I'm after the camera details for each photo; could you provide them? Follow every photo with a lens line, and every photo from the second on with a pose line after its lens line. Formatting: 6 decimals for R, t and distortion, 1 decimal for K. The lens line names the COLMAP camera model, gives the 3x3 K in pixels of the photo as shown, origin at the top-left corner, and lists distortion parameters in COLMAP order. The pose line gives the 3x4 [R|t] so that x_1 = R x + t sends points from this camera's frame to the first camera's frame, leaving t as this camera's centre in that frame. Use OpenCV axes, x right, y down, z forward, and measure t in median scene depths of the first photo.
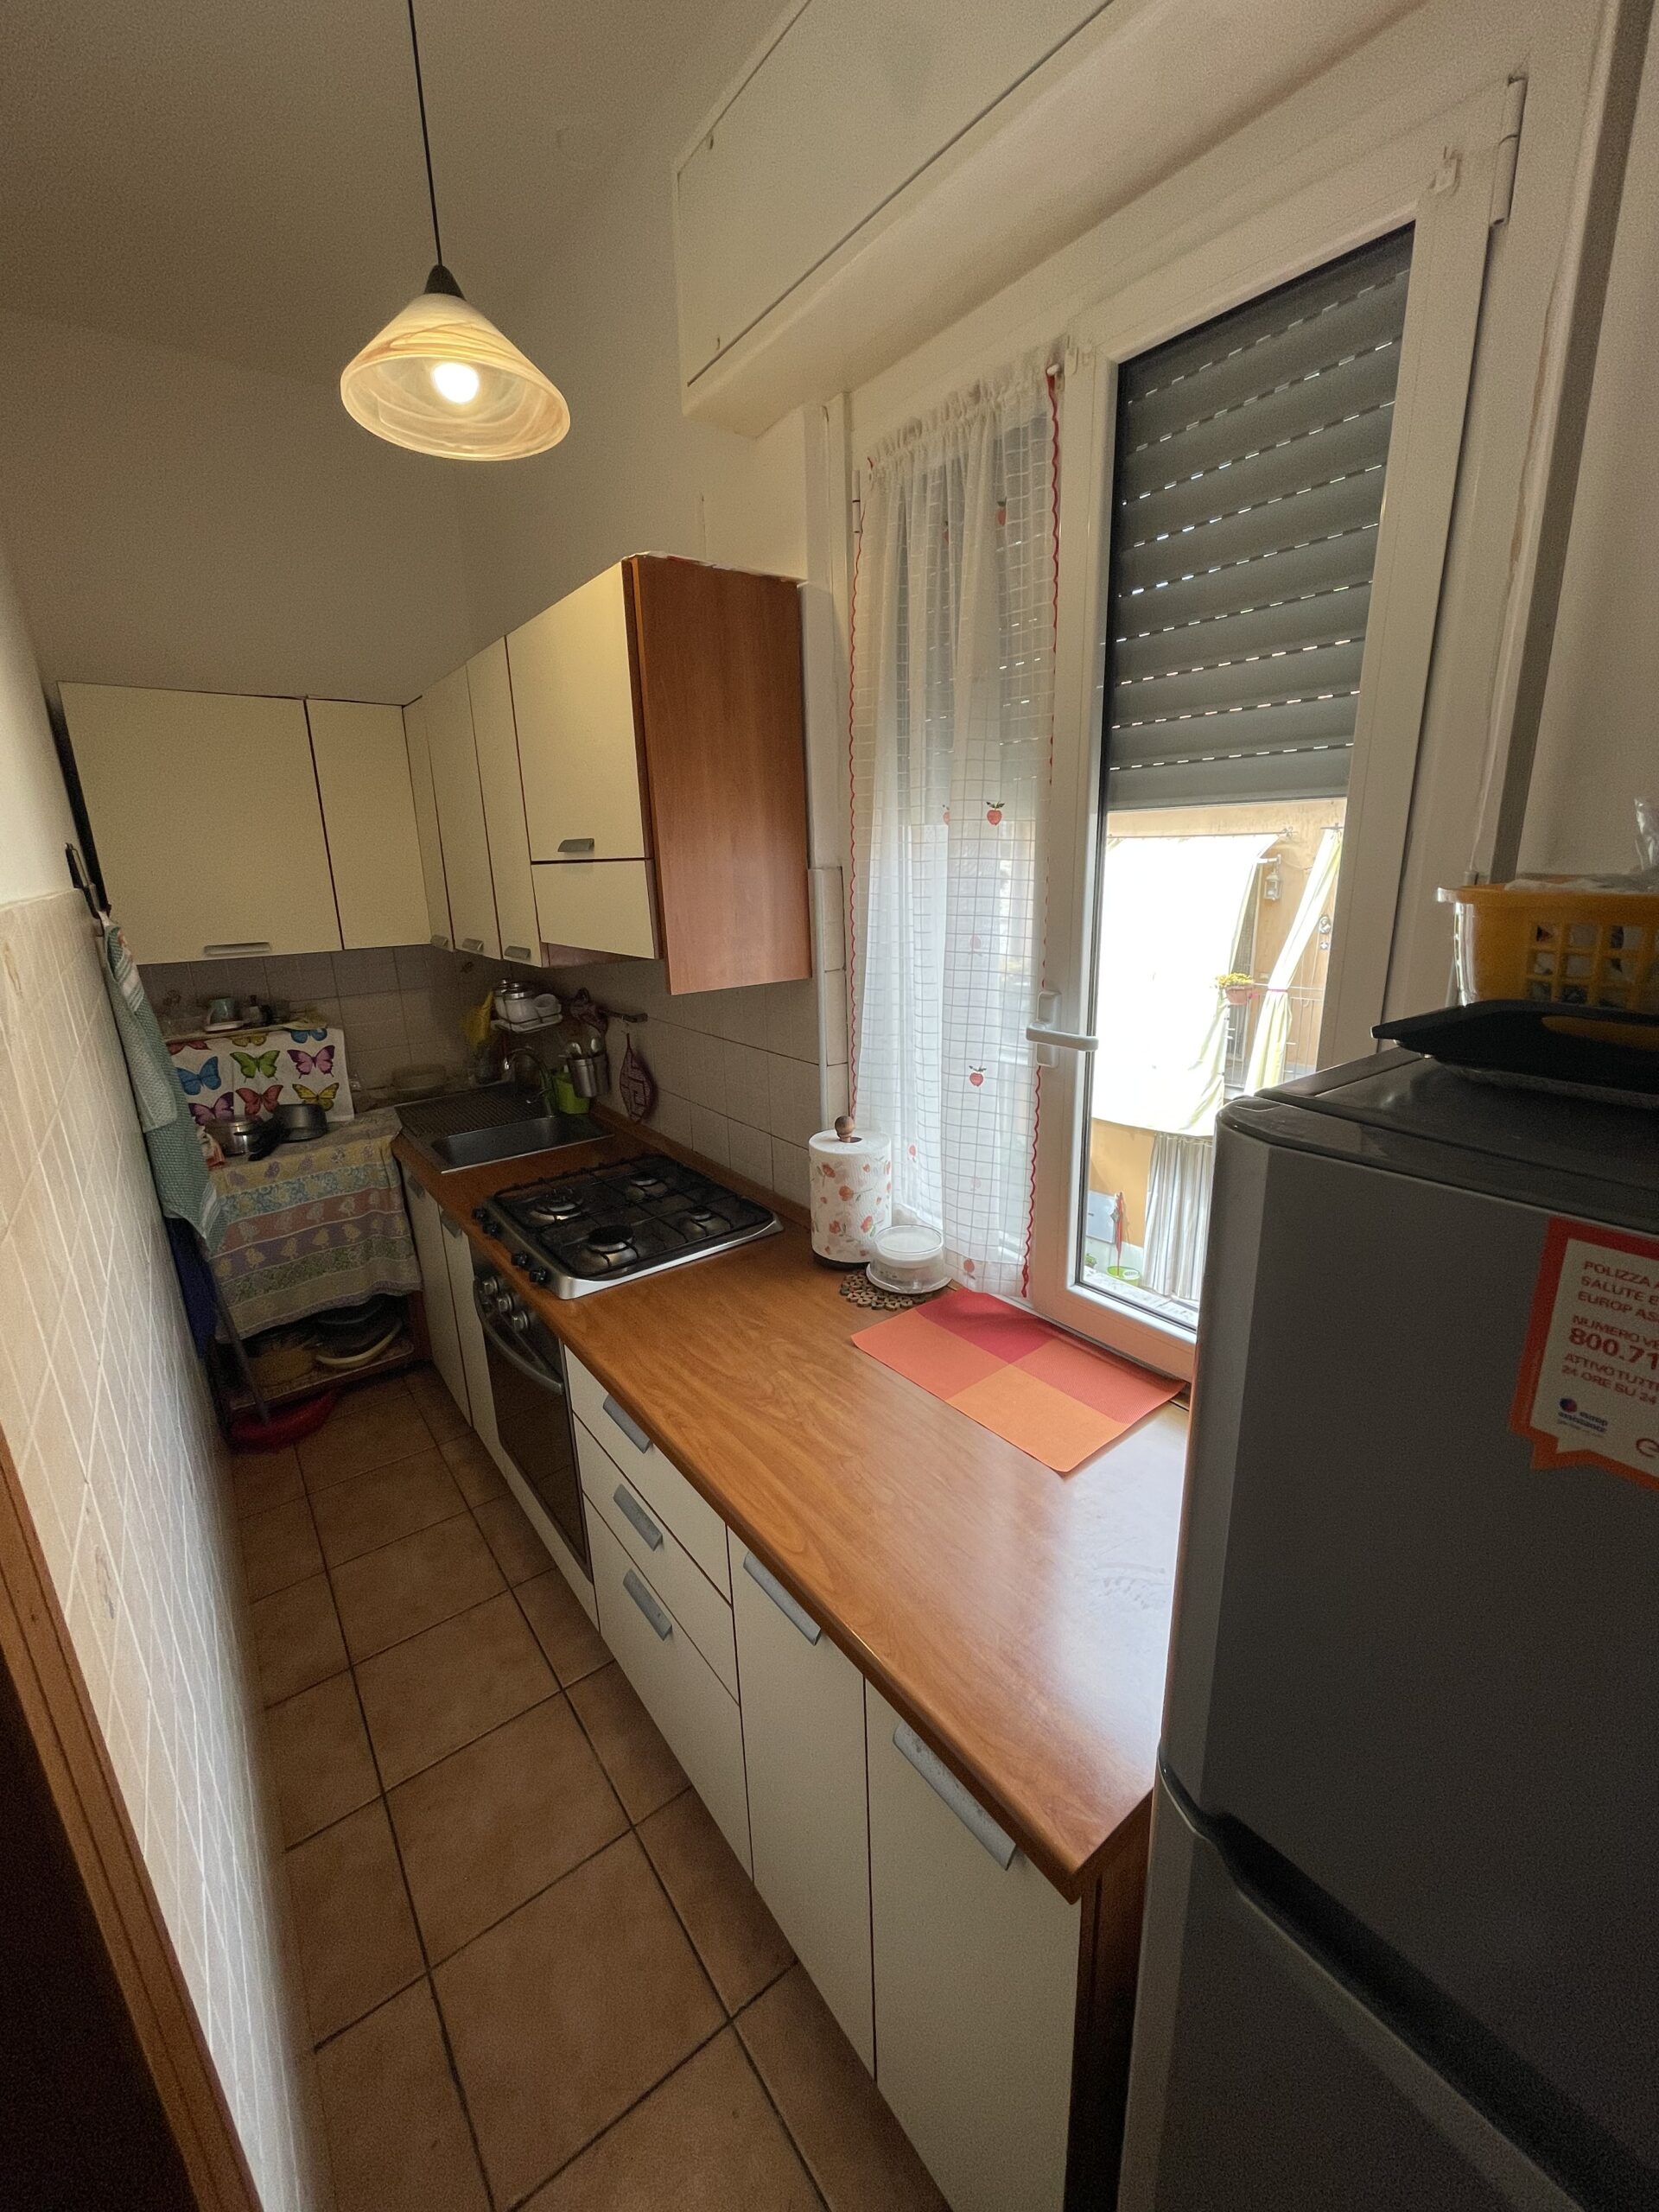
lens RADIAL K [[893.0, 0, 833.6], [0, 893.0, 1101.7], [0, 0, 1]] dist [-0.004235, 0.000437]
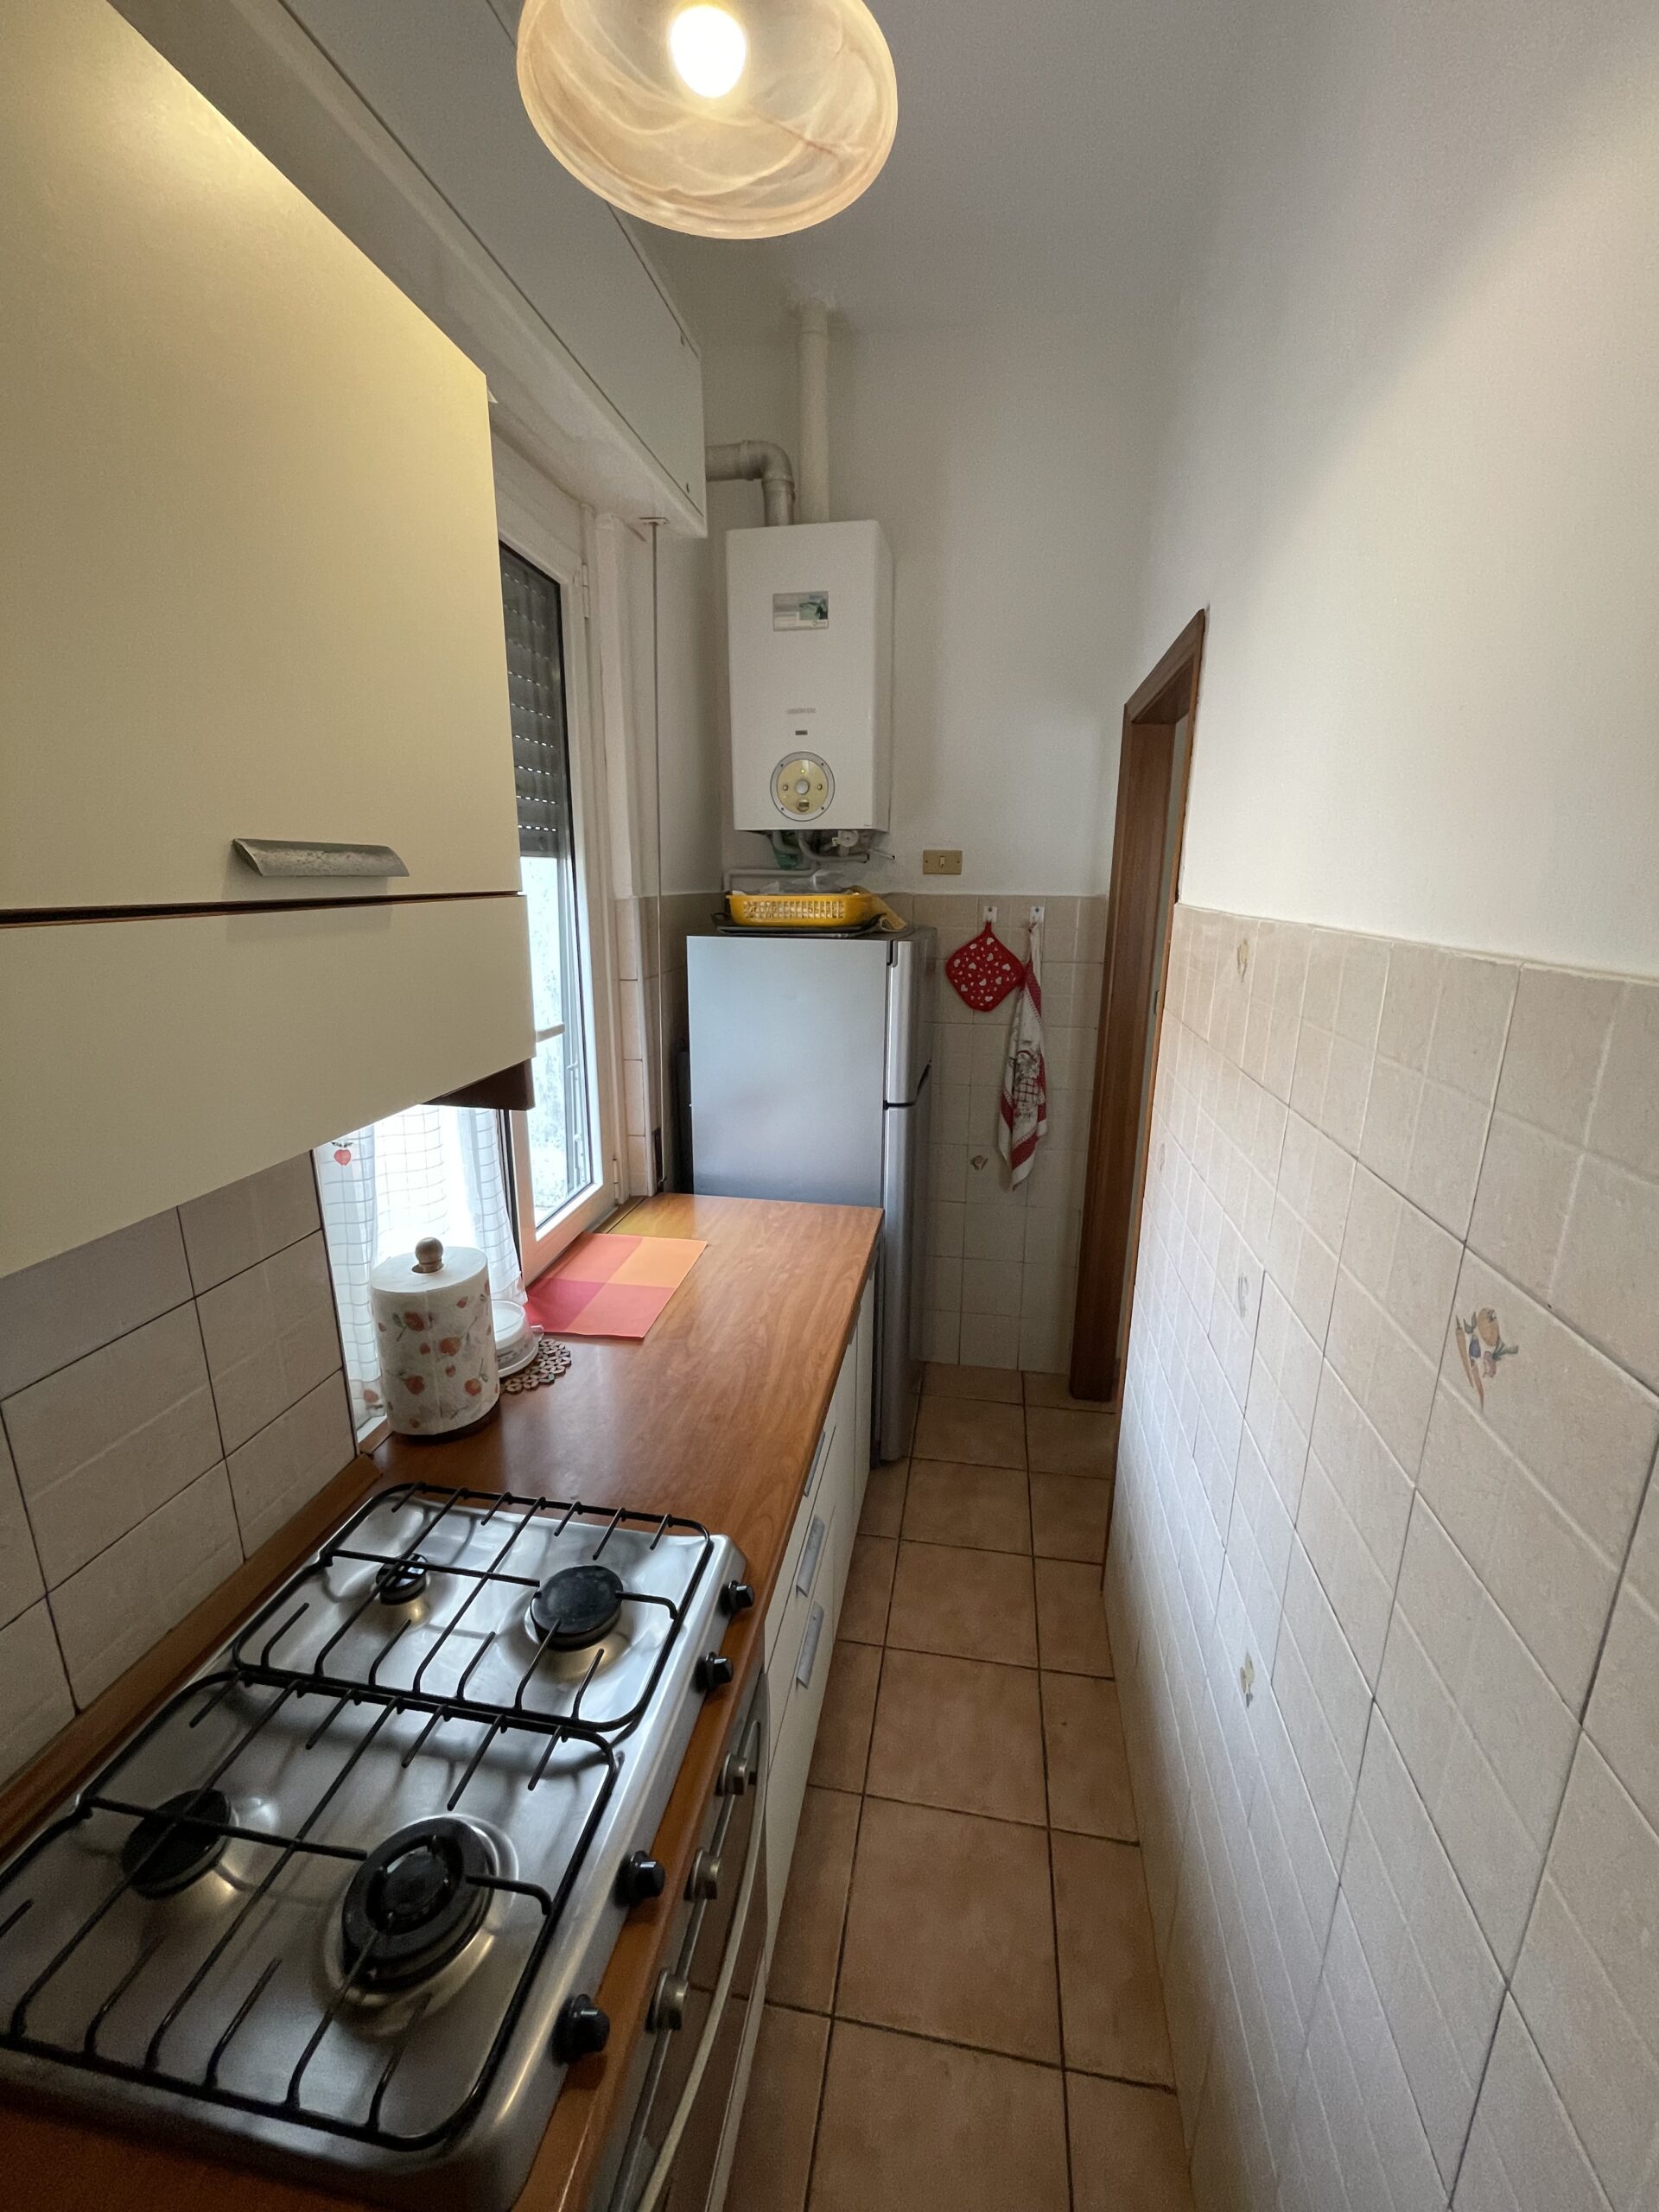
lens RADIAL K [[893.0, 0, 833.3], [0, 893.0, 1104.5], [0, 0, 1]] dist [-0.004235, 0.000437]
pose [[-0.688684, -0.164533, 0.706147, -0.935758], [0.206477, 0.889084, 0.408529, -0.406704], [-0.695041, 0.427151, -0.578326, 1.482482]]
